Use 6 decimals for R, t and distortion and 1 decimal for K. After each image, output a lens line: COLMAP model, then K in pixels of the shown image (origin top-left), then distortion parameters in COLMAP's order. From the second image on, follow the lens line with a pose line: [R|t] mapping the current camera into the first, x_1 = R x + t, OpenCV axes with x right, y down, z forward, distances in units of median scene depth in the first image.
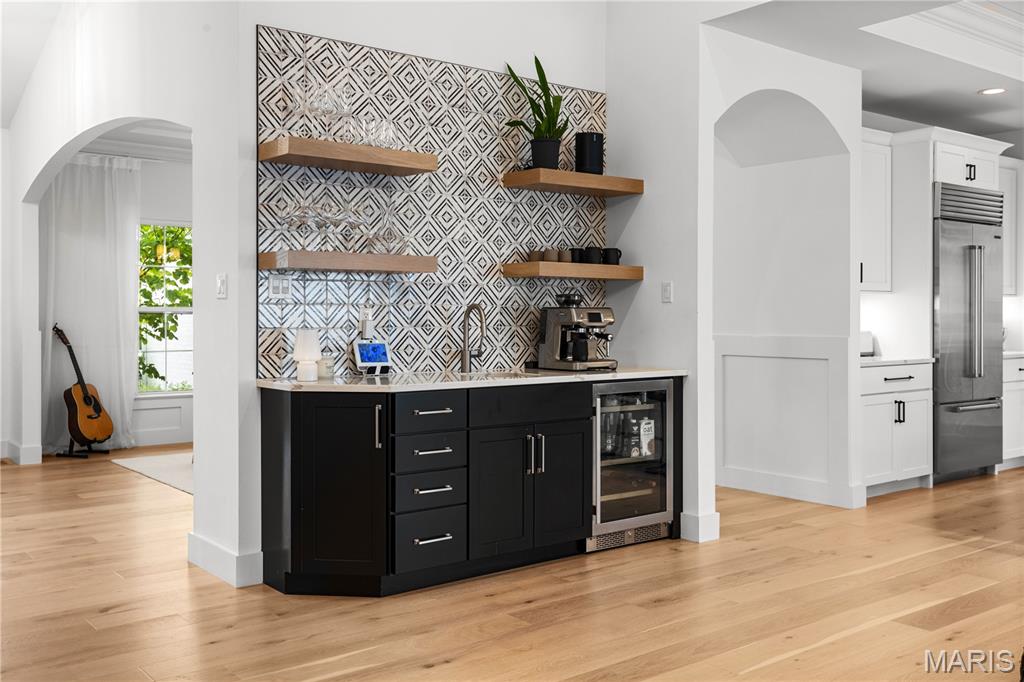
lens RADIAL K [[960.9, 0, 514.6], [0, 960.9, 317.9], [0, 0, 1]] dist [0.013924, 0.018258]
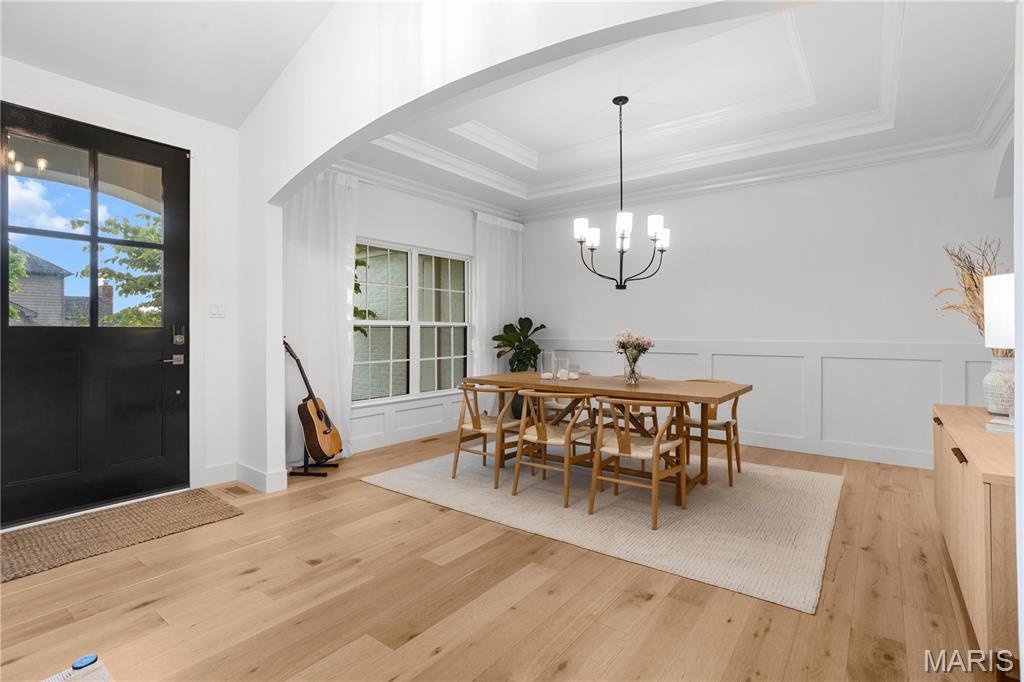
lens RADIAL K [[490.9, 0, 510.1], [0, 490.9, 332.8], [0, 0, 1]] dist [-0.061594, 0.039895]
pose [[0.970208, -0.004449, 0.242234, -0.372834], [0.004047, 0.999989, 0.002159, 0.001676], [-0.242241, -0.001115, 0.970215, 0.472440]]
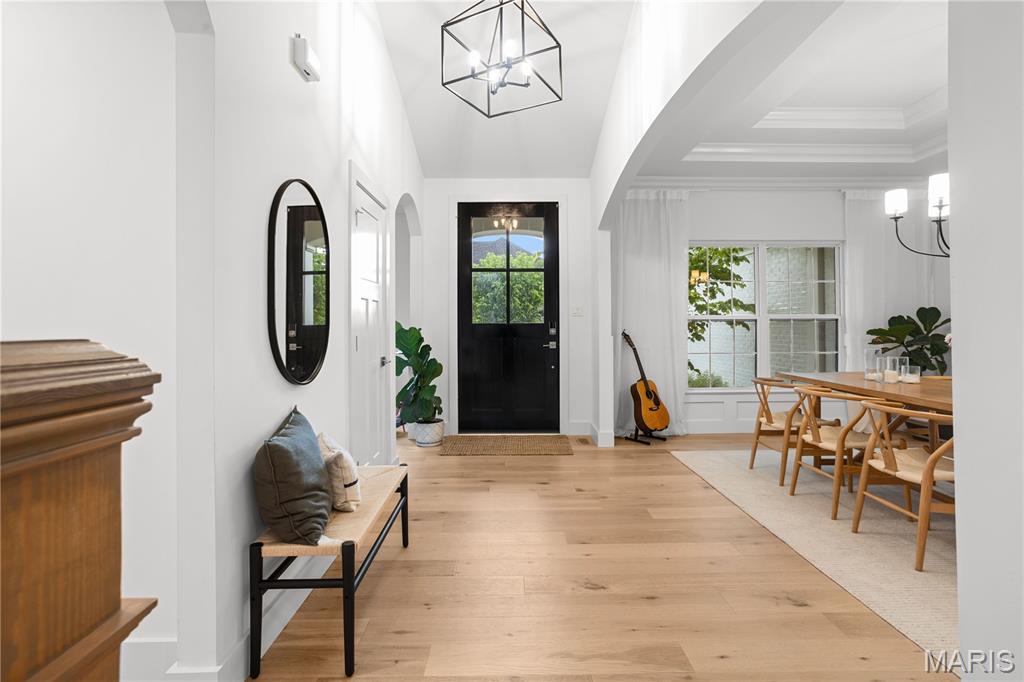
lens RADIAL K [[489.1, 0, 511.6], [0, 489.1, 323.6], [0, 0, 1]] dist [-0.054153, 0.033127]
pose [[0.787853, -0.009153, -0.615795, -0.205242], [0.006343, 0.999957, -0.006748, 0.001141], [0.615831, 0.001411, 0.787877, 0.421156]]
